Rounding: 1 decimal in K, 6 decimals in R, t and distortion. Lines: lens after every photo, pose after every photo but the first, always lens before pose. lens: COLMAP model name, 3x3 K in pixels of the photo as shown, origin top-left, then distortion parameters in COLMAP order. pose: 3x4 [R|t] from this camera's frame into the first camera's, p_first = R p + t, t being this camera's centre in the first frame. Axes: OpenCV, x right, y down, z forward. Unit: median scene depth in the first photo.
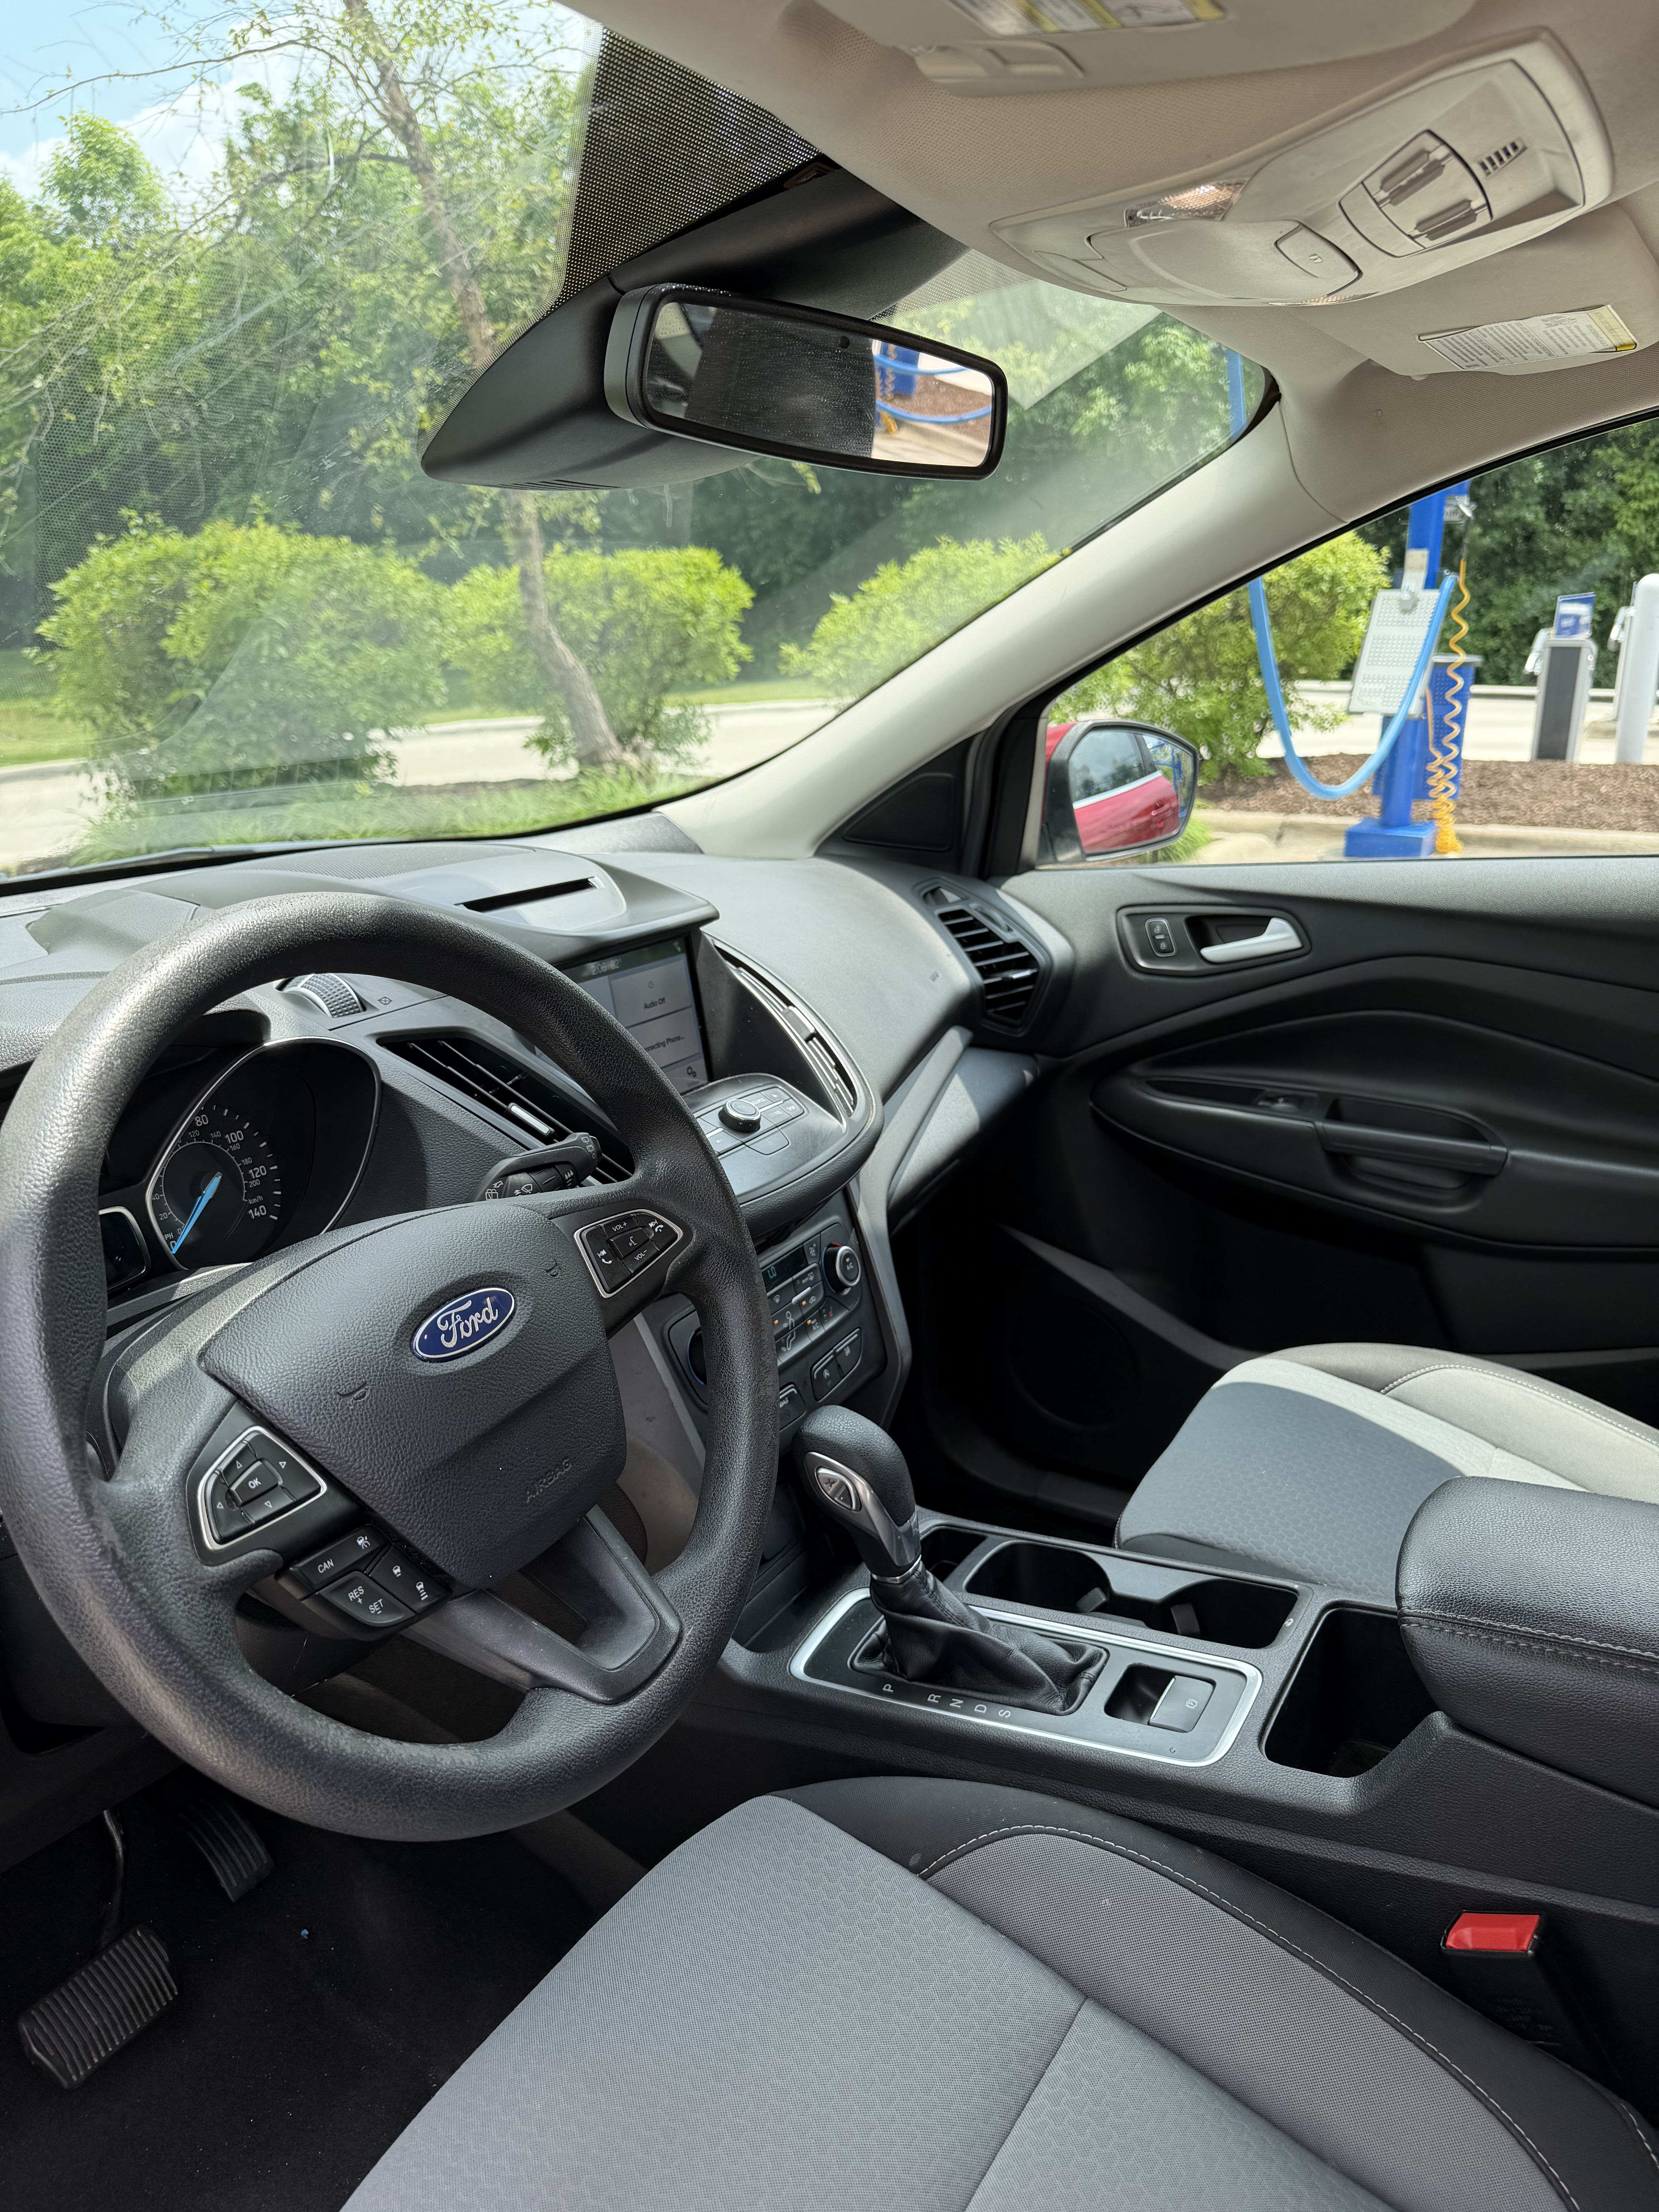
lens RADIAL K [[1576.4, 0, 805.7], [0, 1576.4, 1104.2], [0, 0, 1]] dist [0.051594, -0.119559]
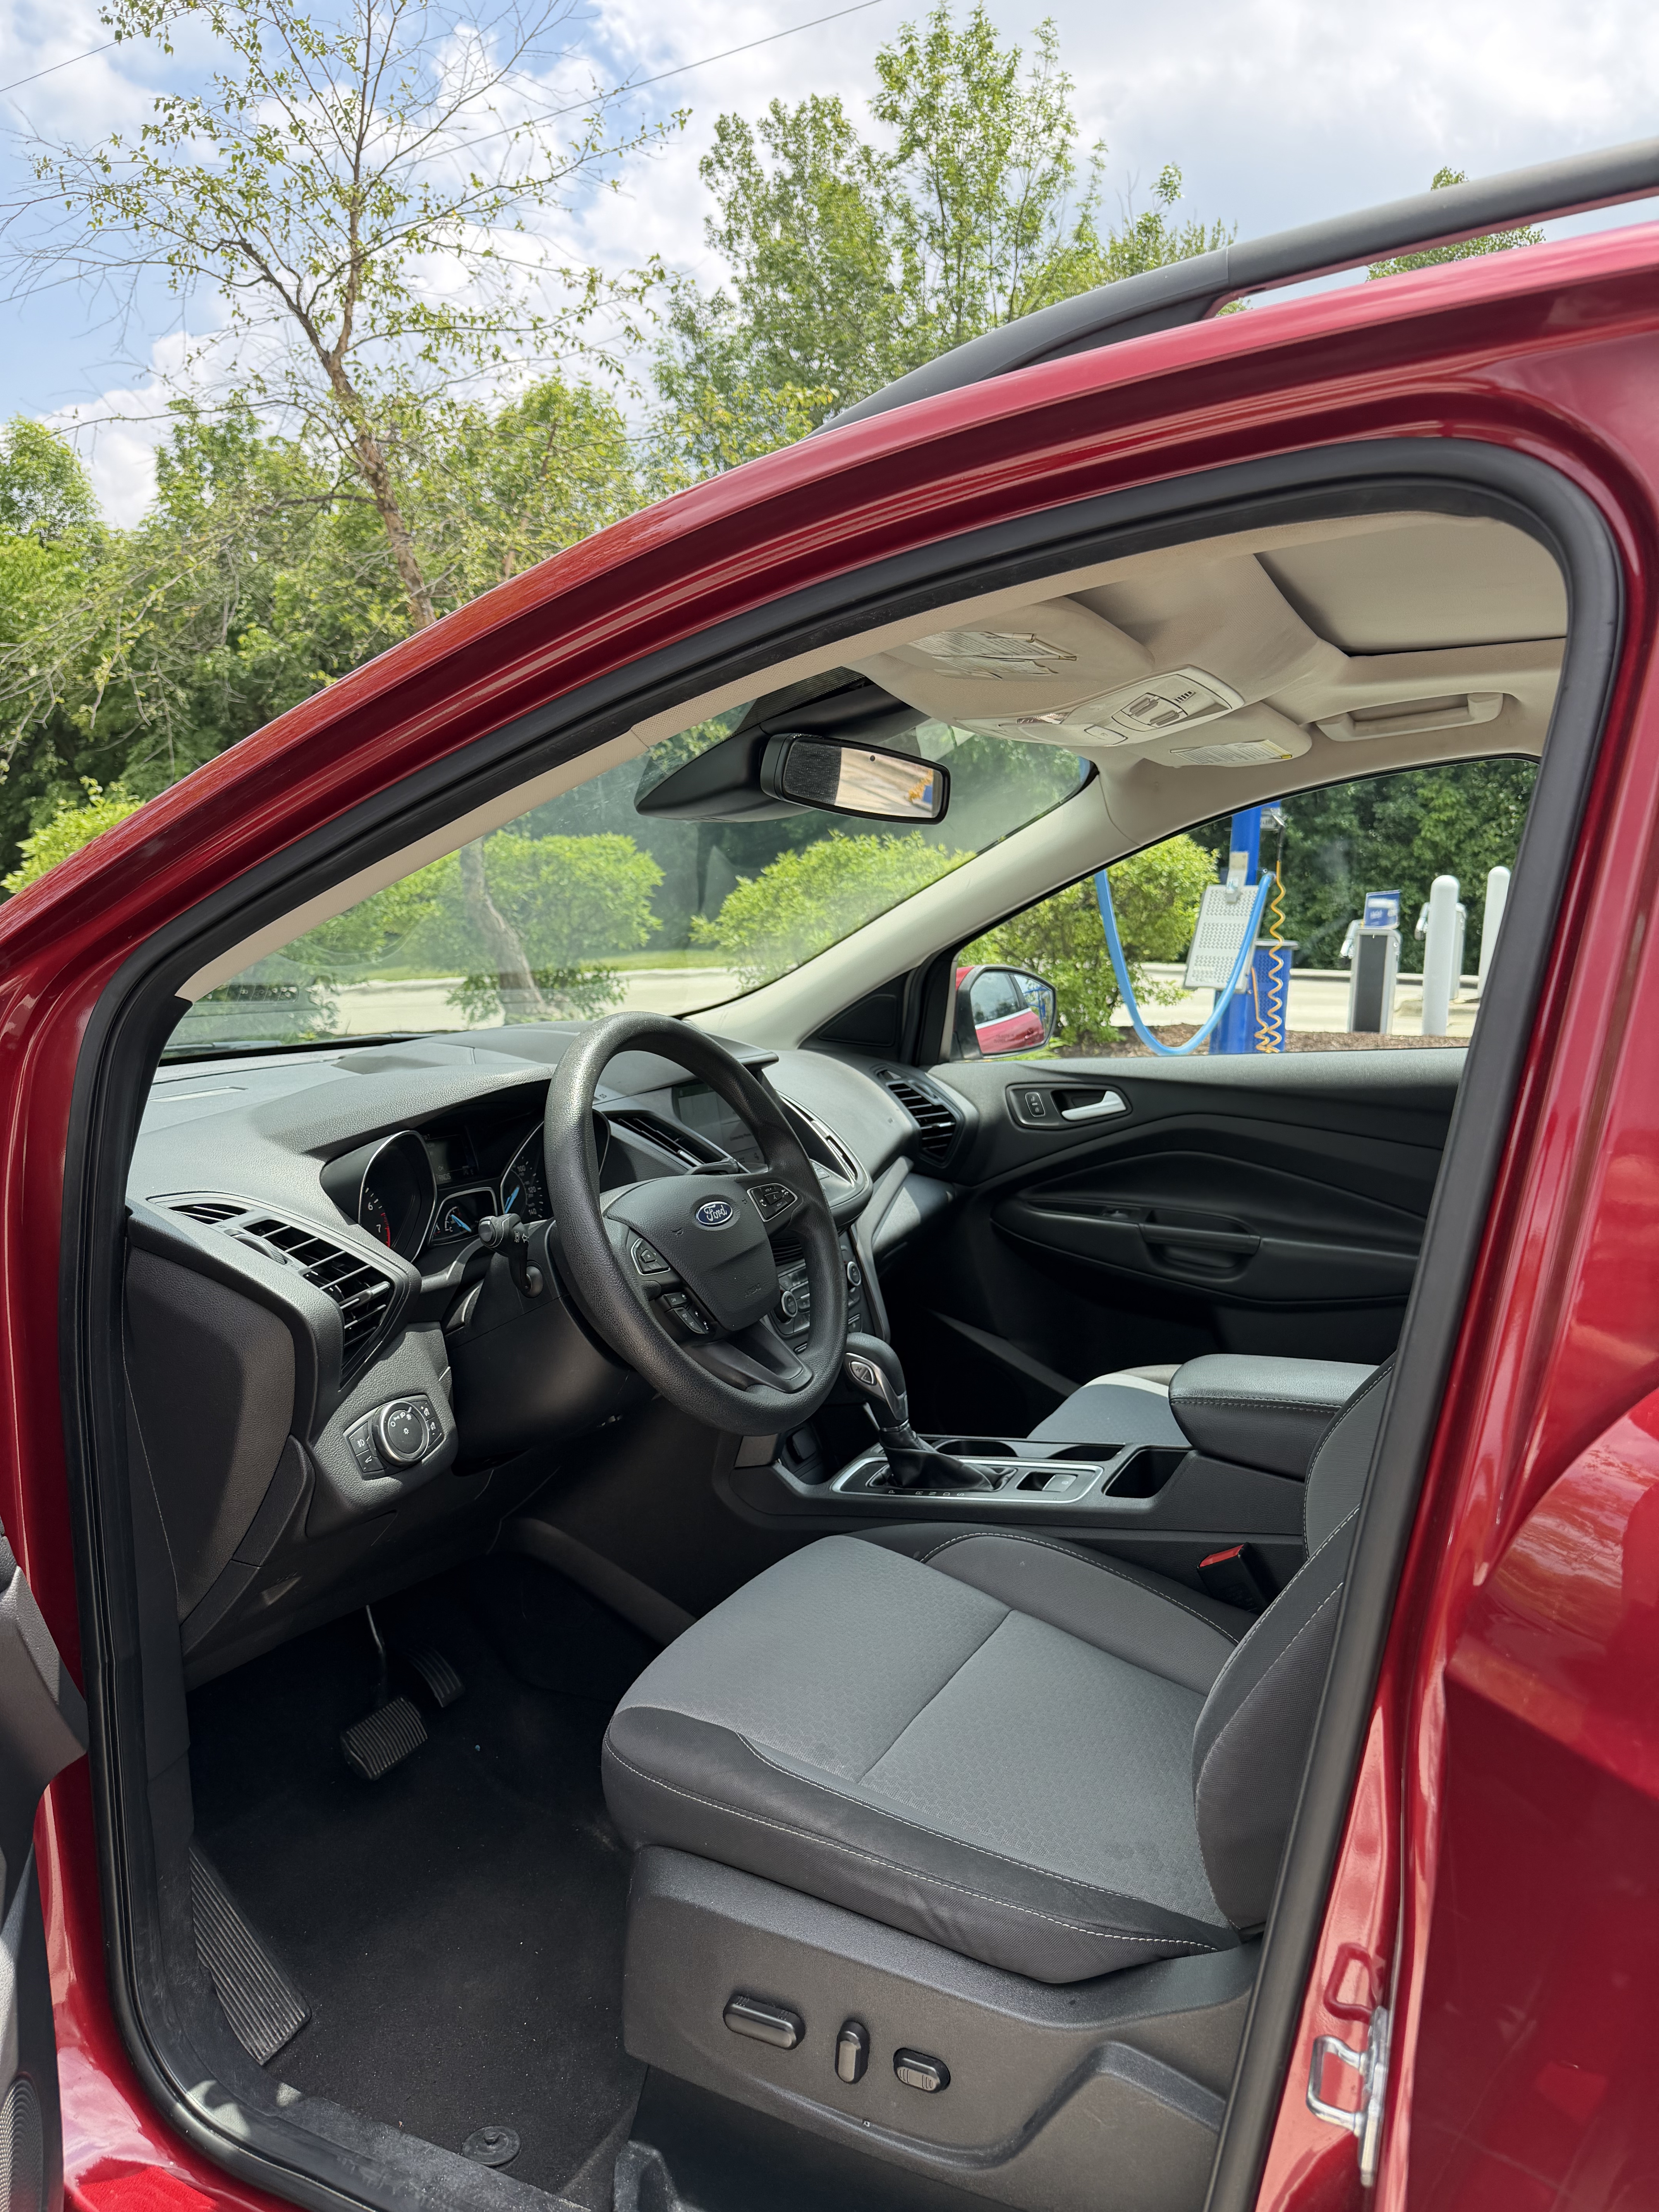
lens RADIAL K [[1574.5, 0, 805.0], [0, 1574.5, 1104.5], [0, 0, 1]] dist [0.063897, -0.103956]
pose [[0.996772, 0.014512, 0.078964, -0.022845], [-0.001096, 0.985897, -0.167352, 0.029872], [-0.080279, 0.166726, 0.982730, -0.093034]]
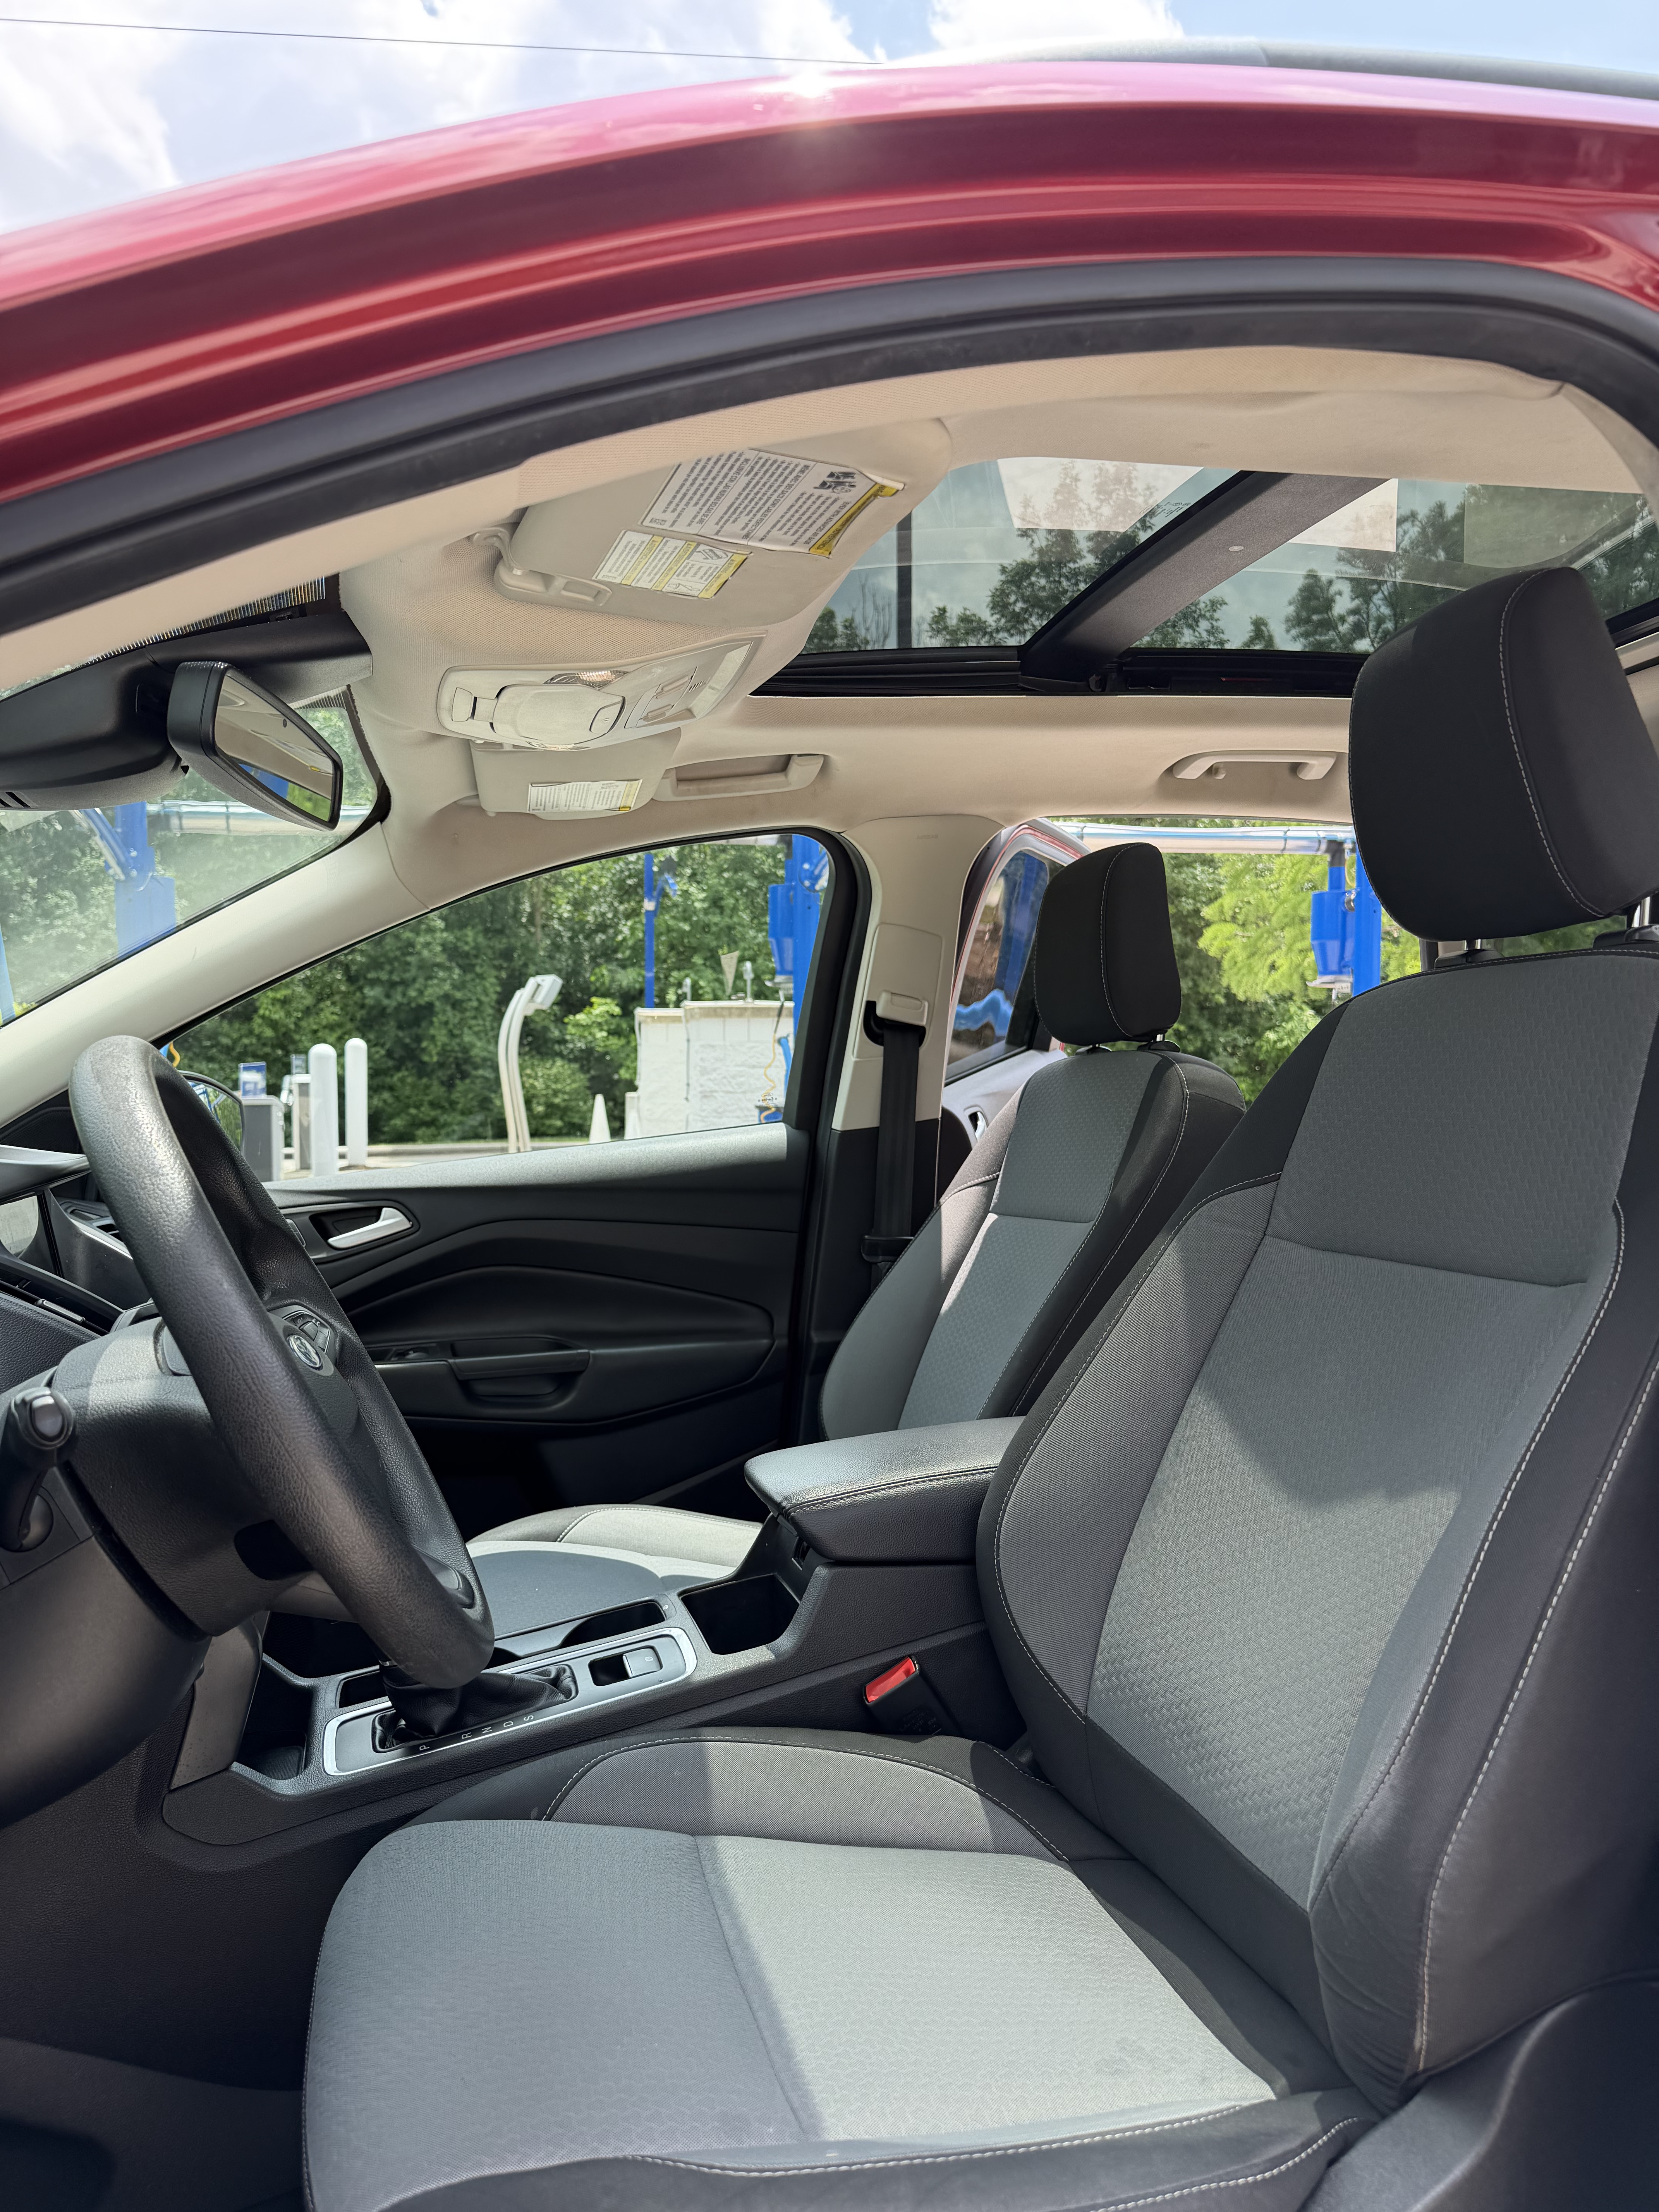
lens RADIAL K [[1574.5, 0, 805.0], [0, 1574.5, 1104.5], [0, 0, 1]] dist [0.063897, -0.103956]
pose [[0.692750, -0.009950, 0.721109, -0.076124], [0.221299, 0.954598, -0.199424, 0.025866], [-0.686385, 0.297732, 0.663499, -0.017879]]
